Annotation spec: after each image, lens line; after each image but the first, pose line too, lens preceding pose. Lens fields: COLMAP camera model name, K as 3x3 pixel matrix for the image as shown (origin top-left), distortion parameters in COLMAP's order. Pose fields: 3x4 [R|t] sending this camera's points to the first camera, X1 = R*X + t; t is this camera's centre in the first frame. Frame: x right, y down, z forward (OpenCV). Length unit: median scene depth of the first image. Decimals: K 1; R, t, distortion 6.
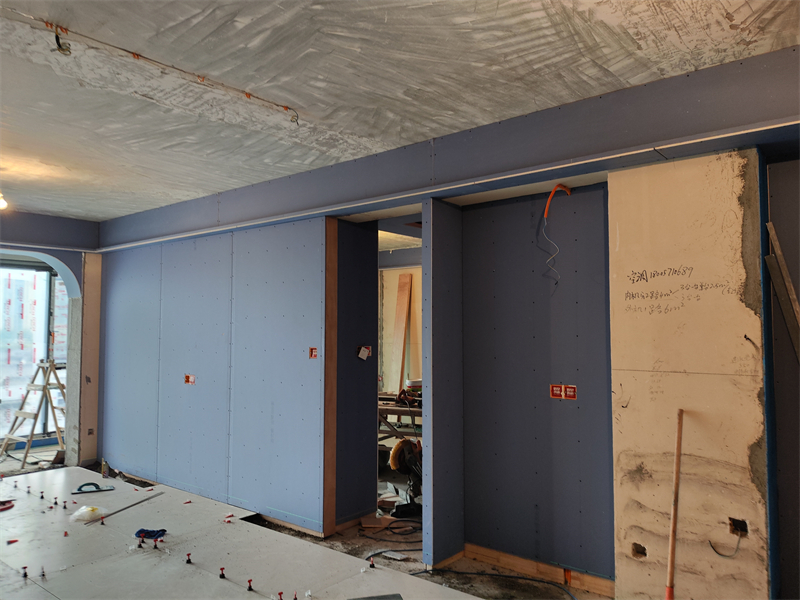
lens RADIAL K [[587.2, 0, 389.3], [0, 587.2, 301.0], [0, 0, 1]] dist [0.053113, -0.058135]
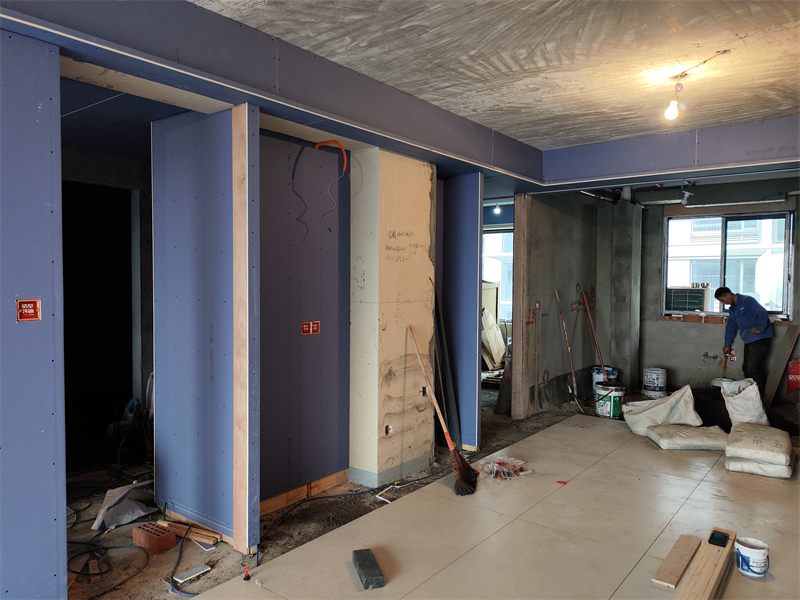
lens RADIAL K [[587.2, 0, 394.9], [0, 587.2, 301.5], [0, 0, 1]] dist [0.053113, -0.058135]
pose [[-0.027497, -0.035121, 0.999005, -1.037978], [-0.055295, 0.997906, 0.033561, 0.075315], [-0.998091, -0.054317, -0.029381, 1.126465]]
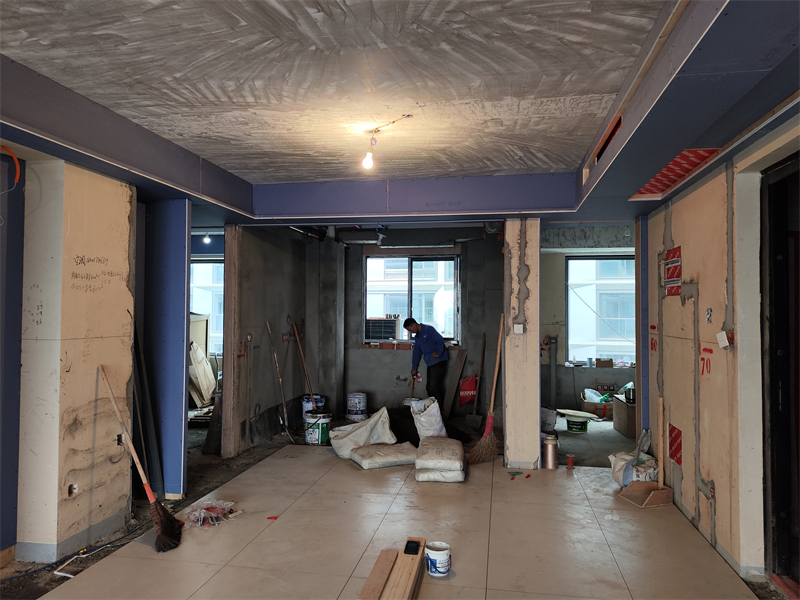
lens RADIAL K [[587.2, 0, 395.3], [0, 587.2, 296.6], [0, 0, 1]] dist [0.053113, -0.058135]
pose [[-0.486465, 0.023170, 0.873393, -1.021491], [-0.047110, 0.997498, -0.052701, 0.071264], [-0.872429, -0.066783, -0.484156, 1.121257]]
